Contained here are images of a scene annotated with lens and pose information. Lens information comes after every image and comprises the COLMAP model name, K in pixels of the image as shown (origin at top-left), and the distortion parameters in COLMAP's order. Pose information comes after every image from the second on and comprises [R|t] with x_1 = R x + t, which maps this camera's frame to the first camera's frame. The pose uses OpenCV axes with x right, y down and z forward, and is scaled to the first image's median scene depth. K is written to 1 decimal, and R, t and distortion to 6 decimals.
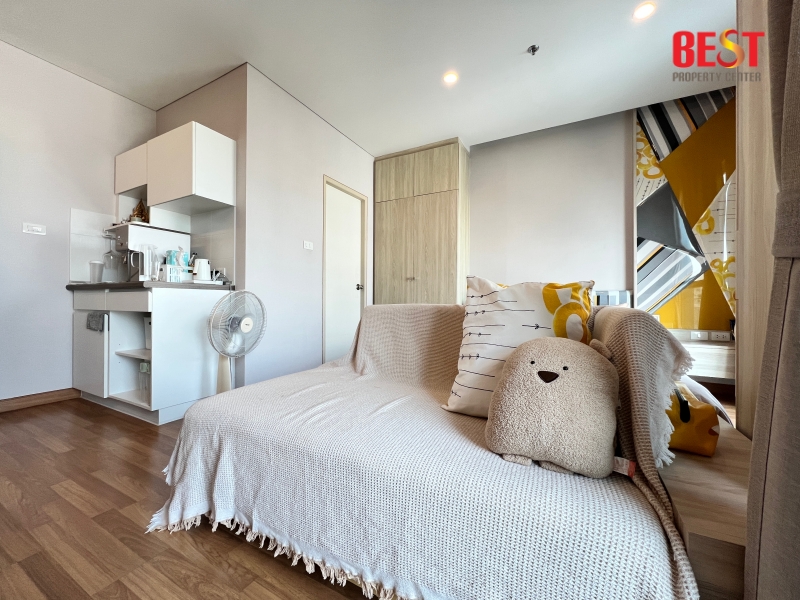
lens RADIAL K [[318.2, 0, 401.6], [0, 318.2, 300.7], [0, 0, 1]] dist [0.000576, -0.000285]
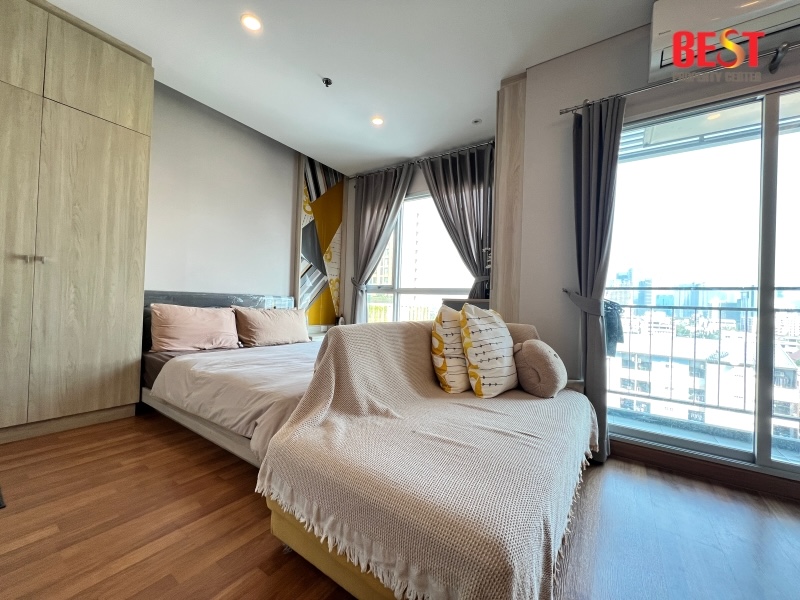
lens RADIAL K [[318.2, 0, 401.6], [0, 318.2, 300.7], [0, 0, 1]] dist [0.000576, -0.000285]
pose [[0.115173, 0.008558, 0.993309, -0.484466], [-0.039780, 0.999200, -0.003997, -0.028954], [-0.992549, -0.039054, 0.115421, 0.442326]]
